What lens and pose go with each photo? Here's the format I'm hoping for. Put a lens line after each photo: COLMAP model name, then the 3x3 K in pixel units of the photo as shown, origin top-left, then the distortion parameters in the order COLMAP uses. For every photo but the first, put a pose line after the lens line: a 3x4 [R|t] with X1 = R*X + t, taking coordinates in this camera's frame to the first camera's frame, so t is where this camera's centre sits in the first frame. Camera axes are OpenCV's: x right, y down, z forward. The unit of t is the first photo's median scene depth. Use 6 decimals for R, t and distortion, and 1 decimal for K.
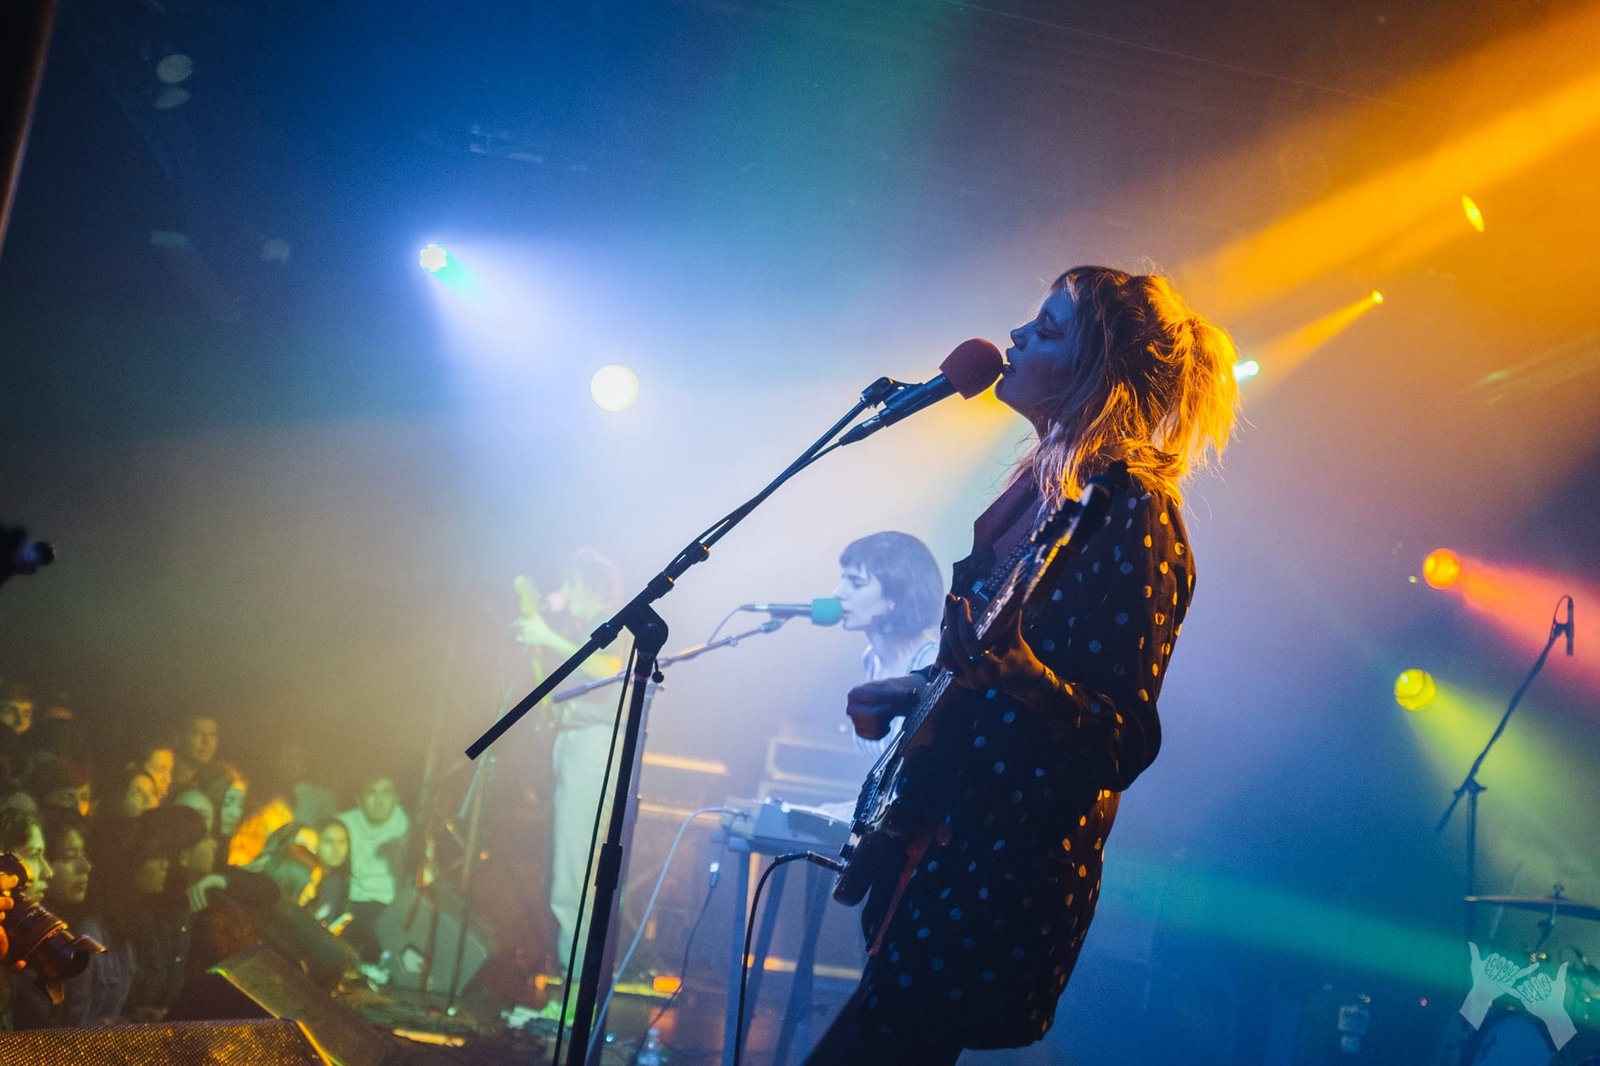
lens RADIAL K [[1670.7, 0, 802.7], [0, 1670.7, 551.2], [0, 0, 1]] dist [-0.037373, -0.036768]
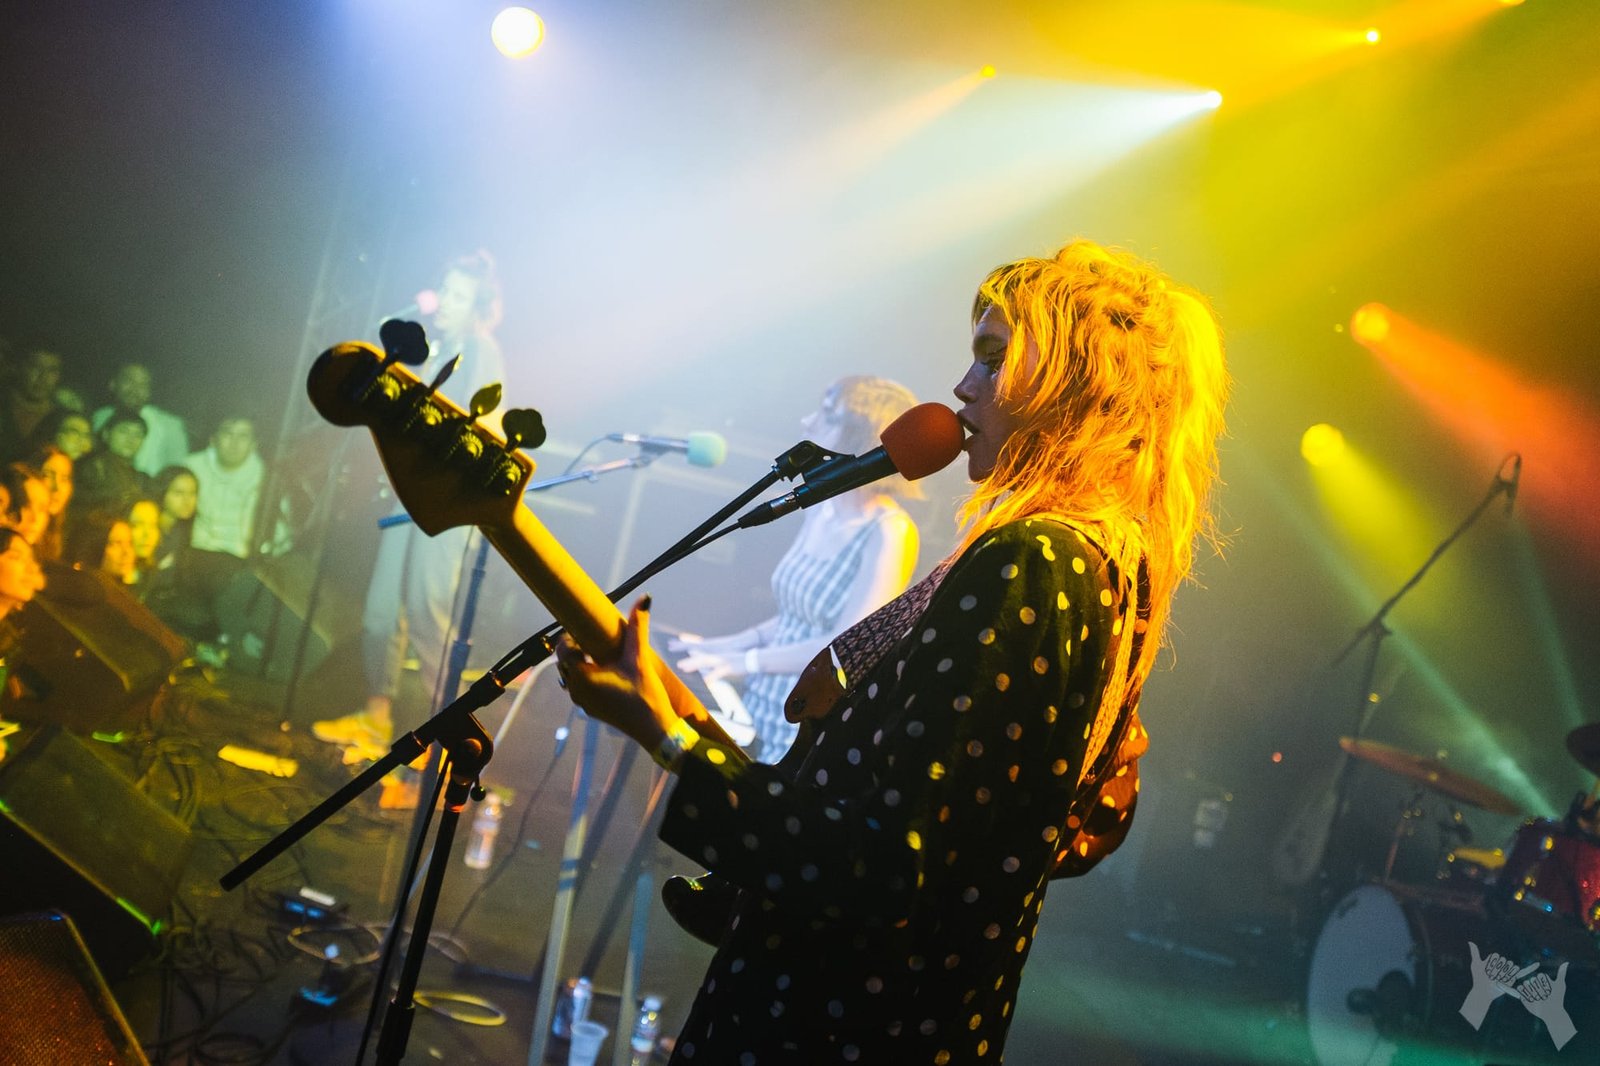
lens RADIAL K [[1701.3, 0, 790.4], [0, 1701.3, 532.7], [0, 0, 1]] dist [-0.024063, -0.026164]
pose [[0.992471, 0.102272, 0.067398, -0.002213], [-0.114003, 0.972515, 0.203024, -0.075925], [-0.044782, -0.209179, 0.976851, 0.080722]]
